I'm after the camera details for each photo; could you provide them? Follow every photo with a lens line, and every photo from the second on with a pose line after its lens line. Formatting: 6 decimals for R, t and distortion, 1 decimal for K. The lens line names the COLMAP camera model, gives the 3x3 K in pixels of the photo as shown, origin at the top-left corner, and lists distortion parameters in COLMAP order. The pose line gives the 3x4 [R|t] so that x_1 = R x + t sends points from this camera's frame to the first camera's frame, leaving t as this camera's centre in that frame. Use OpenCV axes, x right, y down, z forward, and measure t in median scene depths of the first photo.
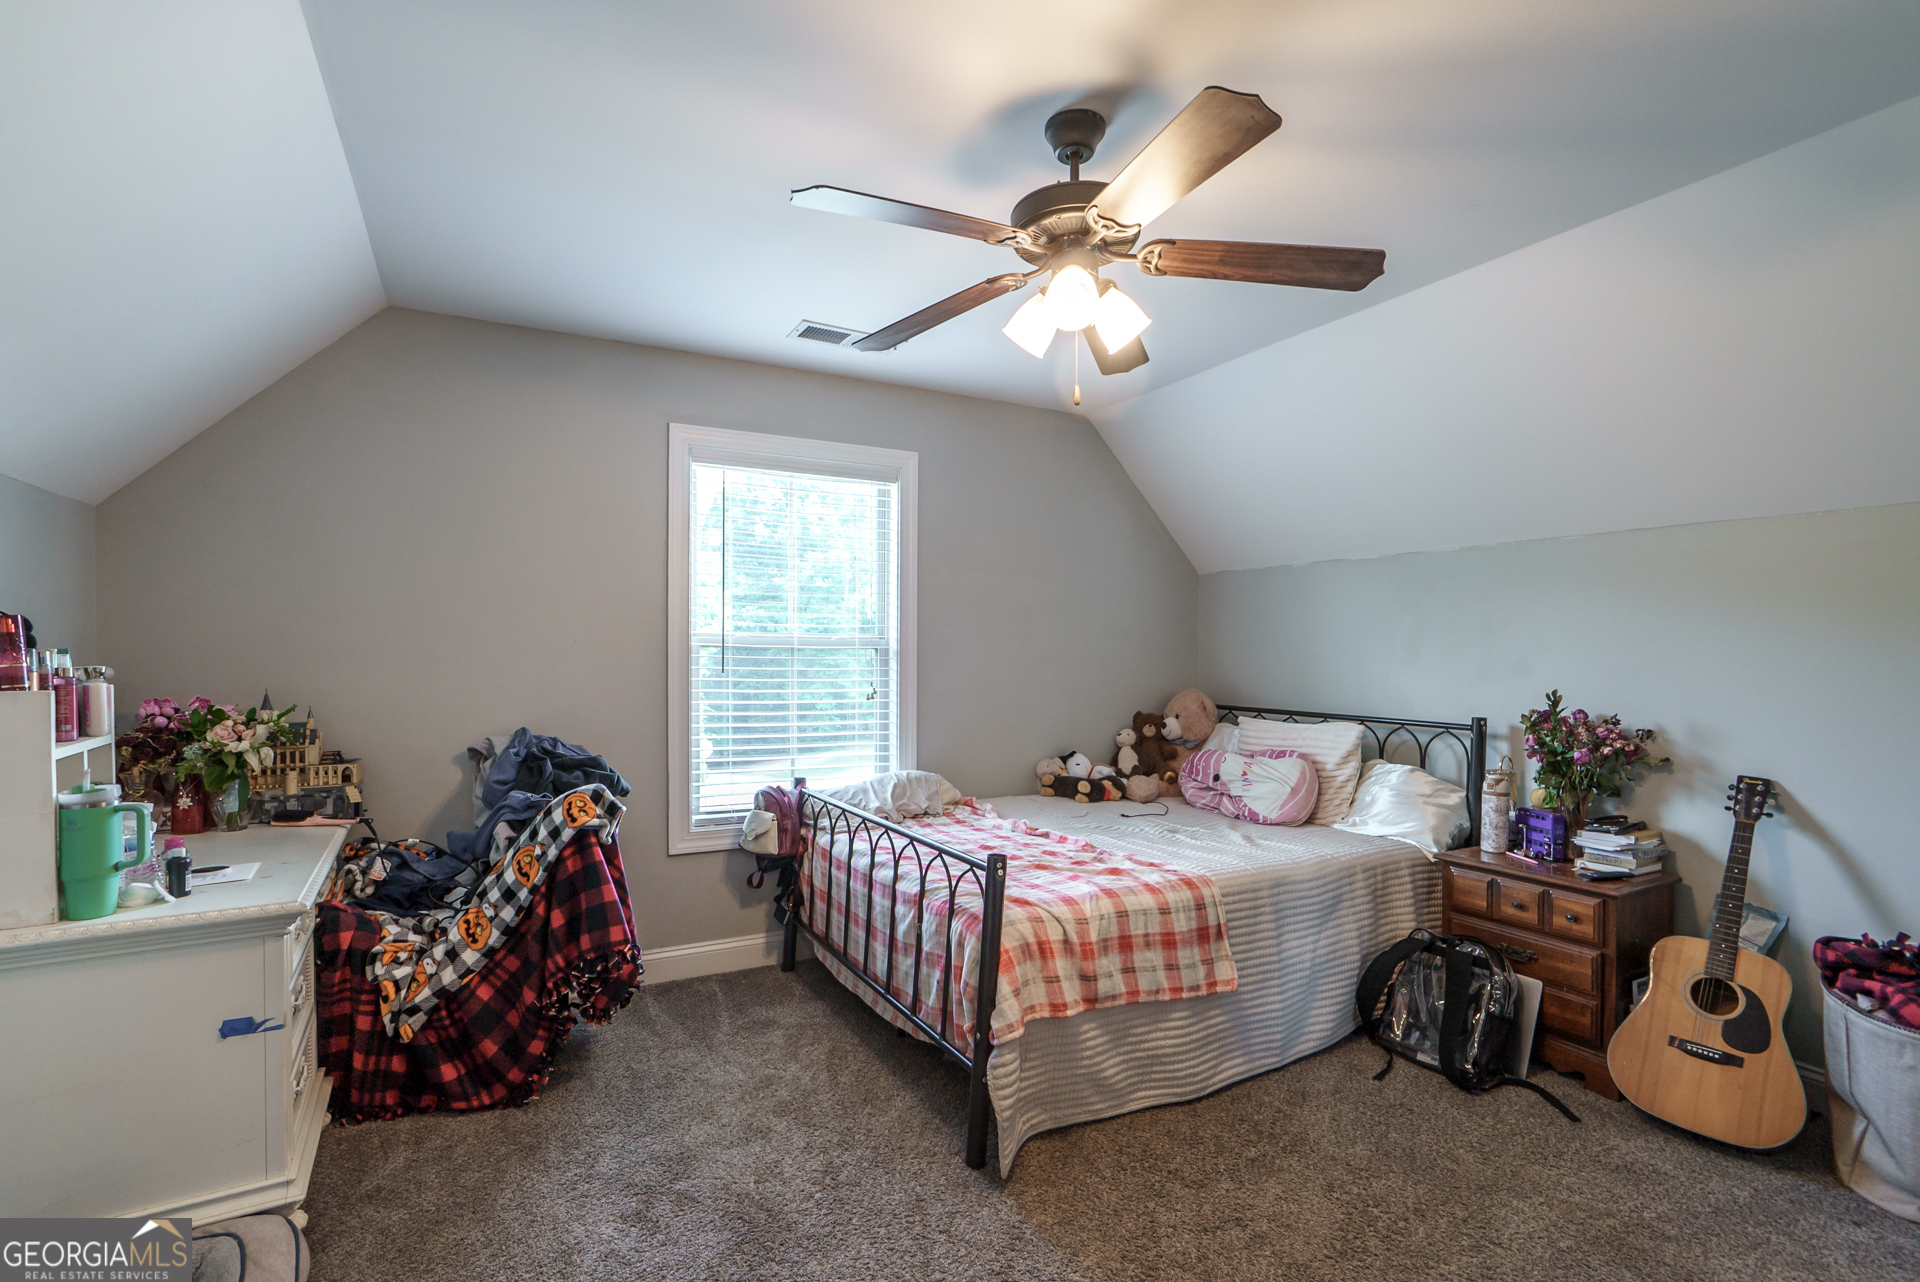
lens RADIAL K [[879.1, 0, 966.7], [0, 879.1, 650.4], [0, 0, 1]] dist [0.003198, -0.000053]
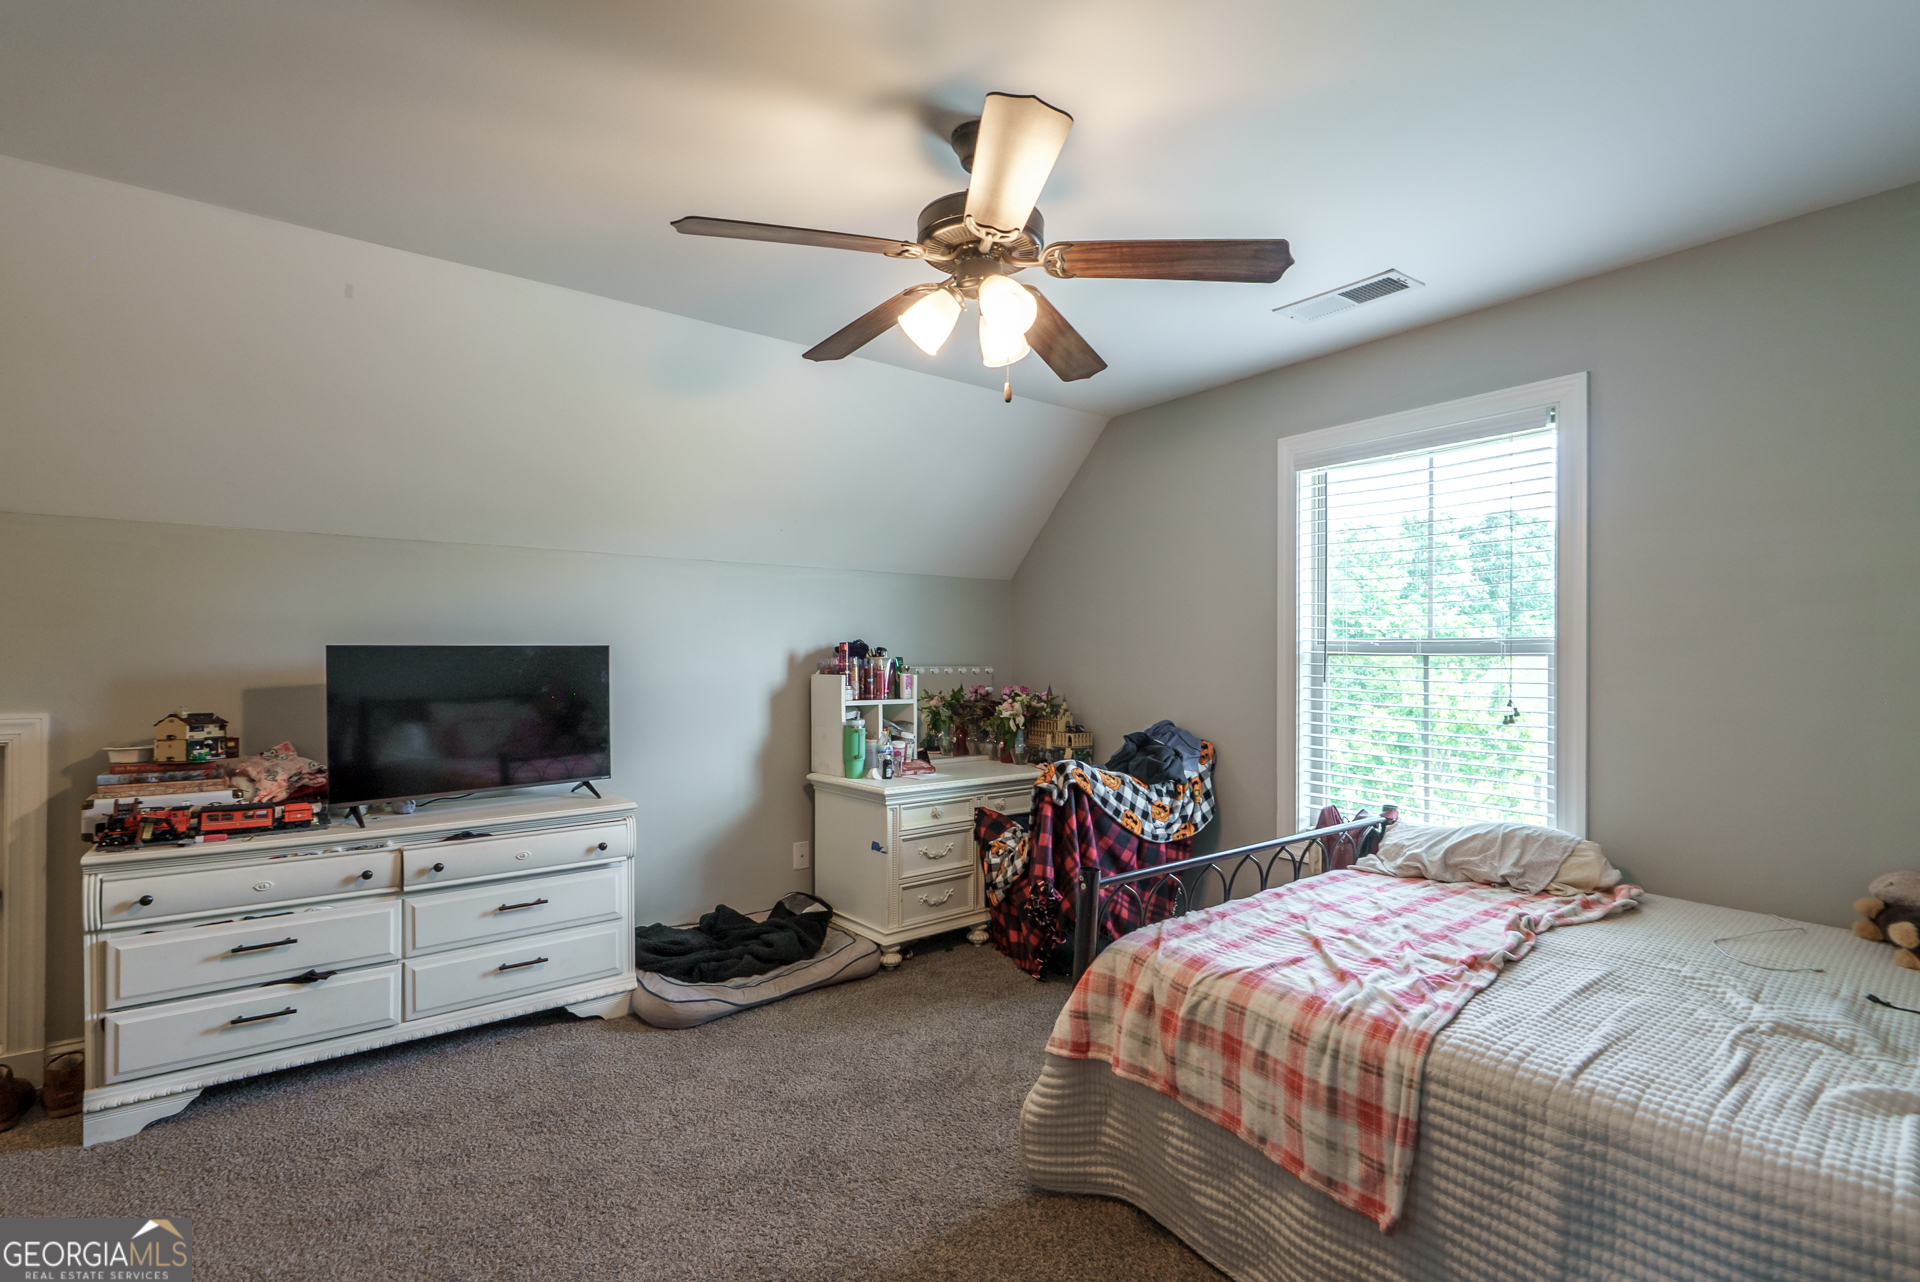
lens RADIAL K [[879.1, 0, 947.2], [0, 879.1, 655.8], [0, 0, 1]] dist [0.003198, -0.000053]
pose [[0.156206, -0.006029, -0.987706, 0.864533], [-0.005841, 0.999958, -0.007028, 0.008793], [0.987707, 0.006867, 0.156164, 0.633880]]
